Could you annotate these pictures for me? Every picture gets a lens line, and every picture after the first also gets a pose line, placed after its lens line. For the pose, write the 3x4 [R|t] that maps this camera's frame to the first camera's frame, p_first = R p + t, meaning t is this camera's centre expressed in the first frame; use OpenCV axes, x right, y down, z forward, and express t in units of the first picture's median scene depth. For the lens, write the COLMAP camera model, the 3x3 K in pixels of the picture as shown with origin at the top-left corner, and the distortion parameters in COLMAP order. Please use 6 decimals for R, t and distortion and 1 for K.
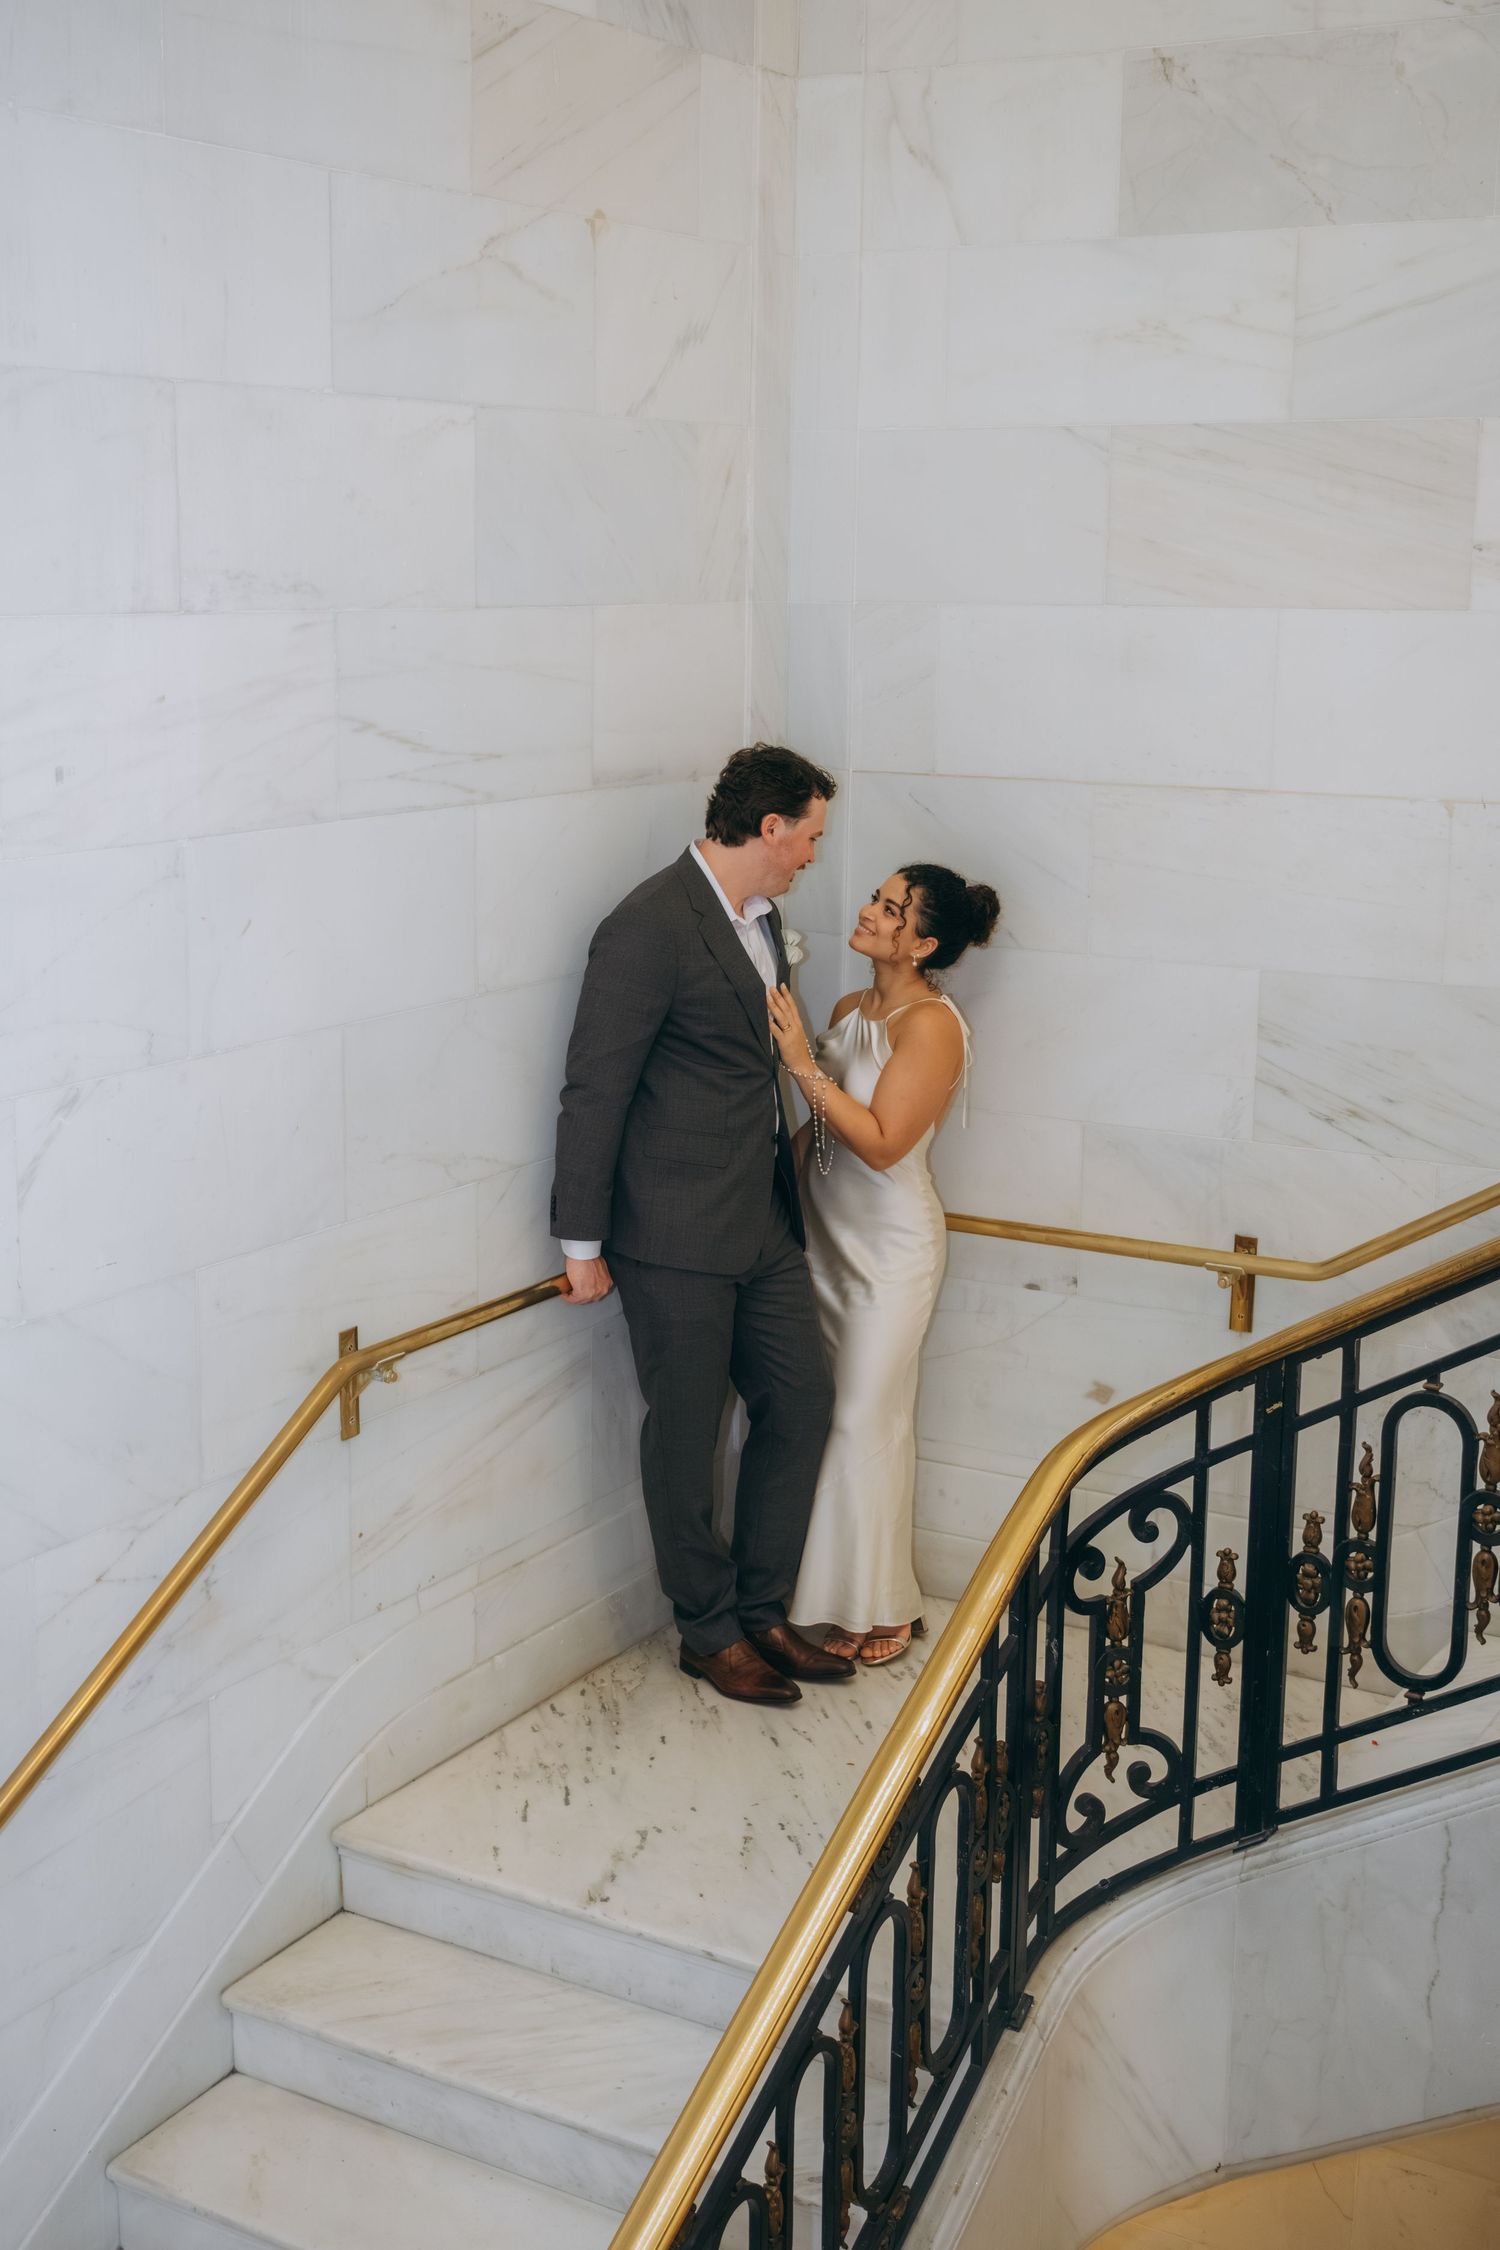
lens RADIAL K [[2693.6, 0, 747.2], [0, 2693.6, 1154.6], [0, 0, 1]] dist [-0.016597, 0.017472]
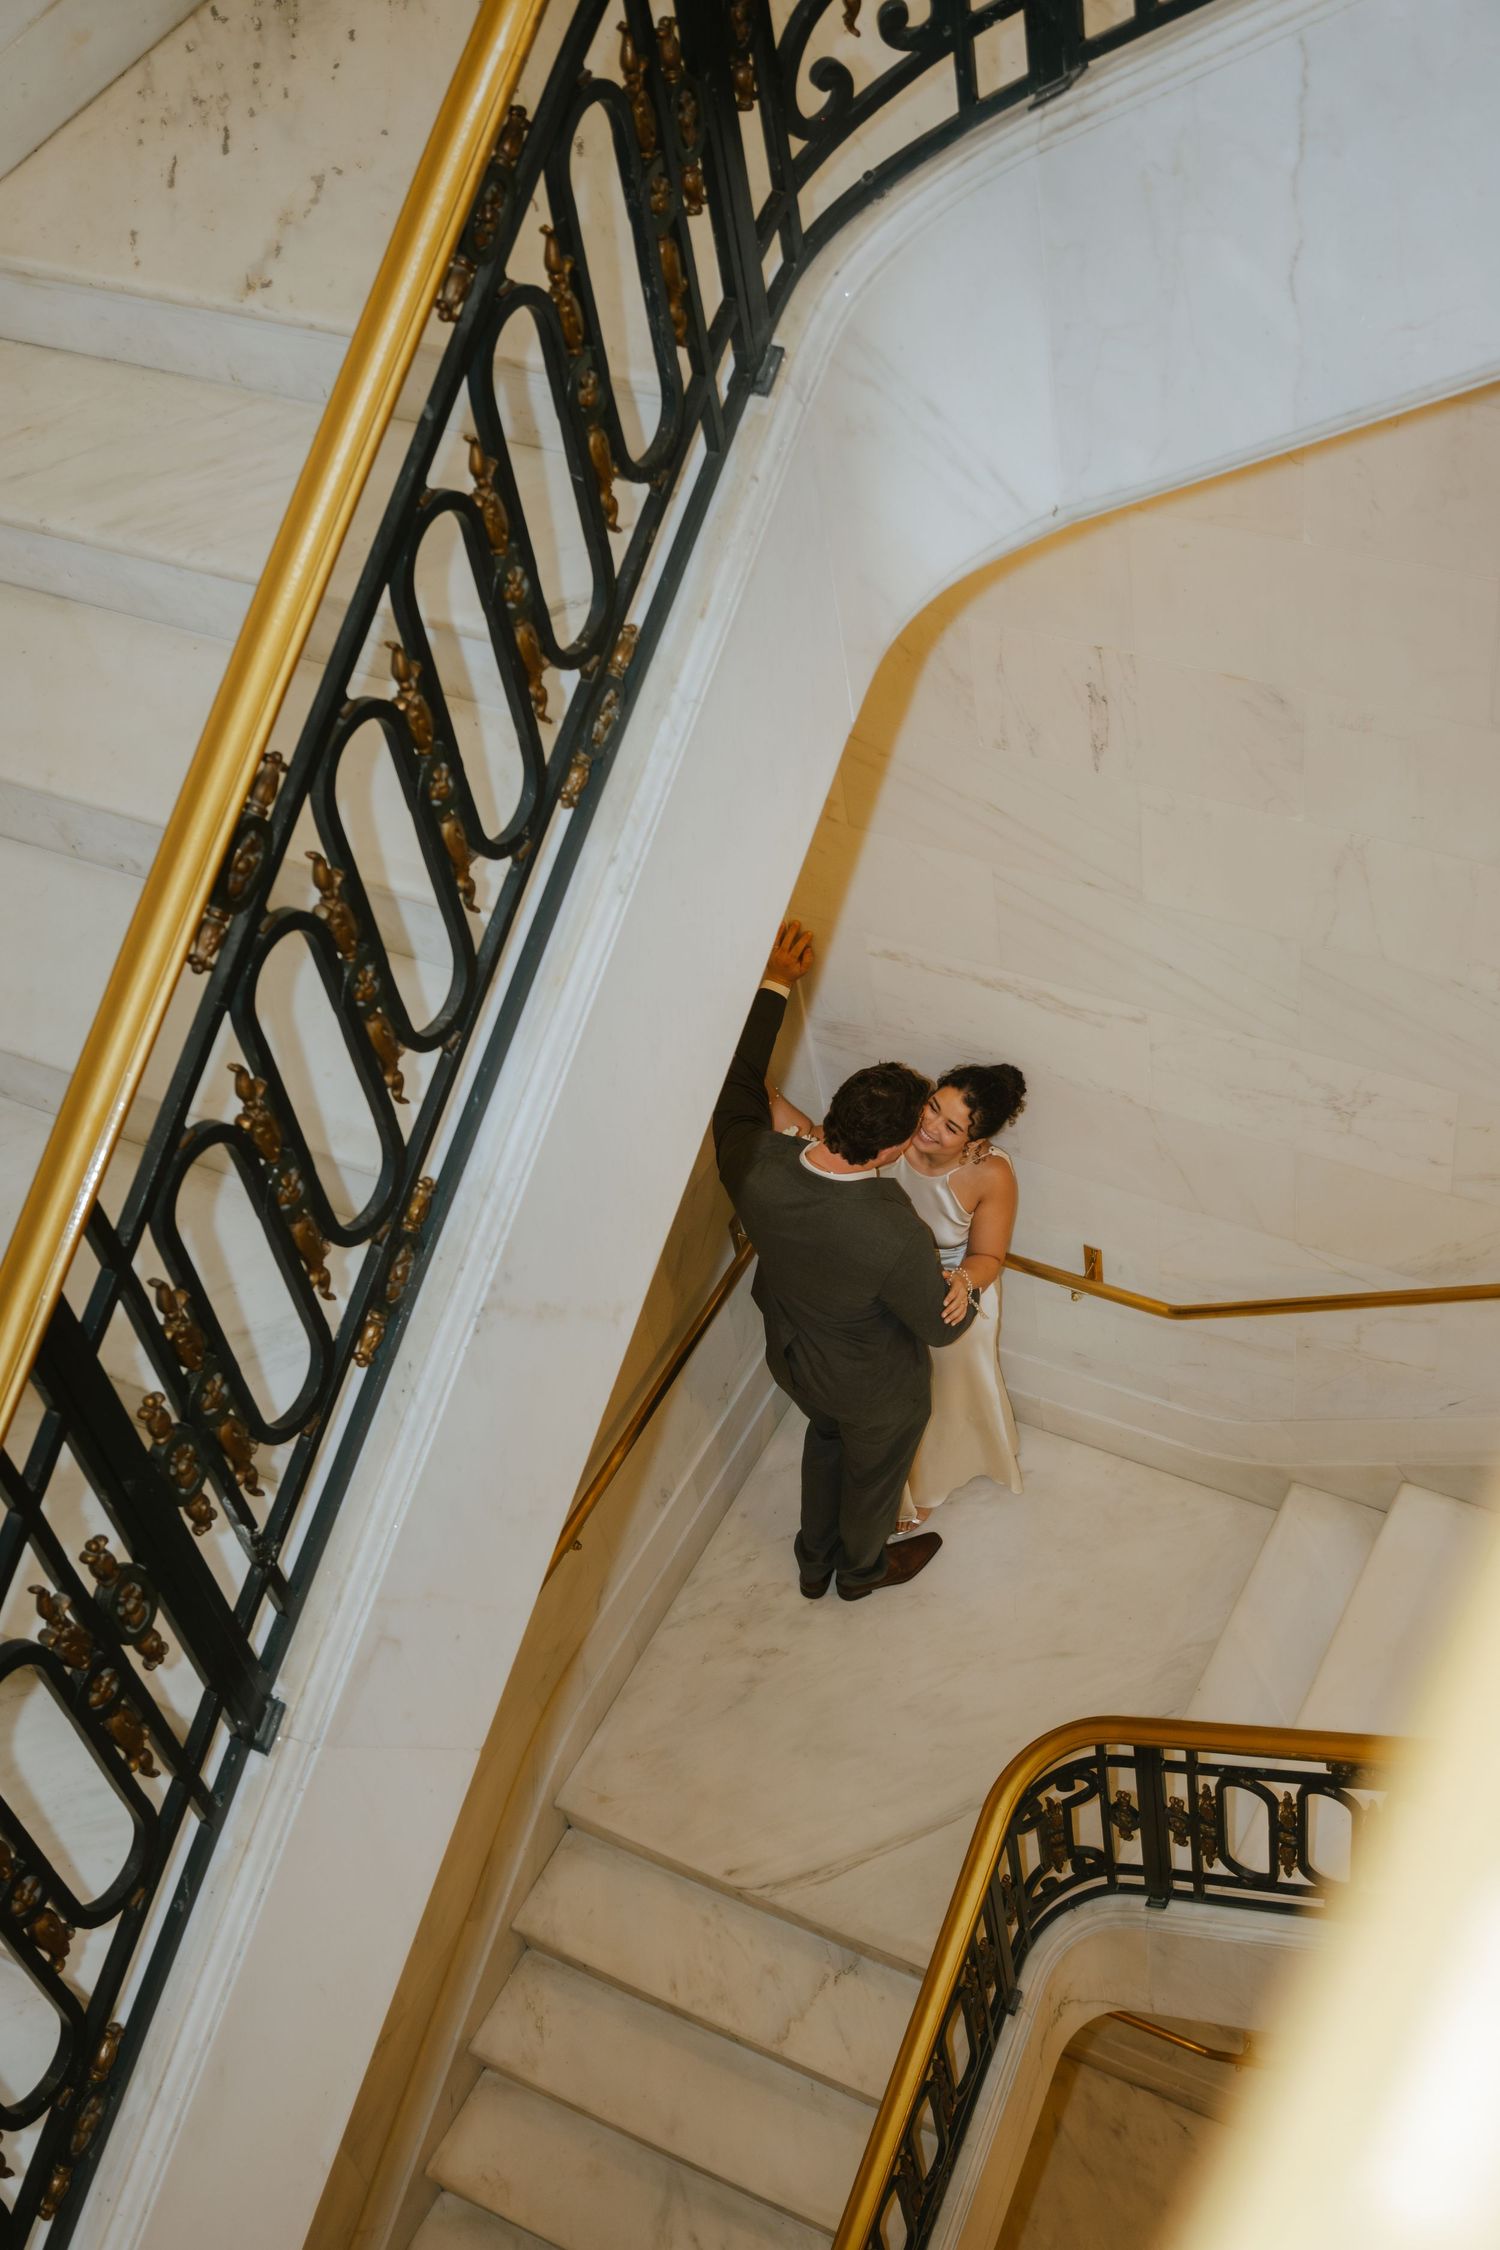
lens RADIAL K [[2693.6, 0, 747.2], [0, 2693.6, 1154.6], [0, 0, 1]] dist [-0.016597, 0.017472]
pose [[0.987183, -0.134839, -0.085373, 0.127792], [0.158919, 0.781395, 0.603462, 0.028870], [-0.014660, -0.609295, 0.792808, 0.249352]]
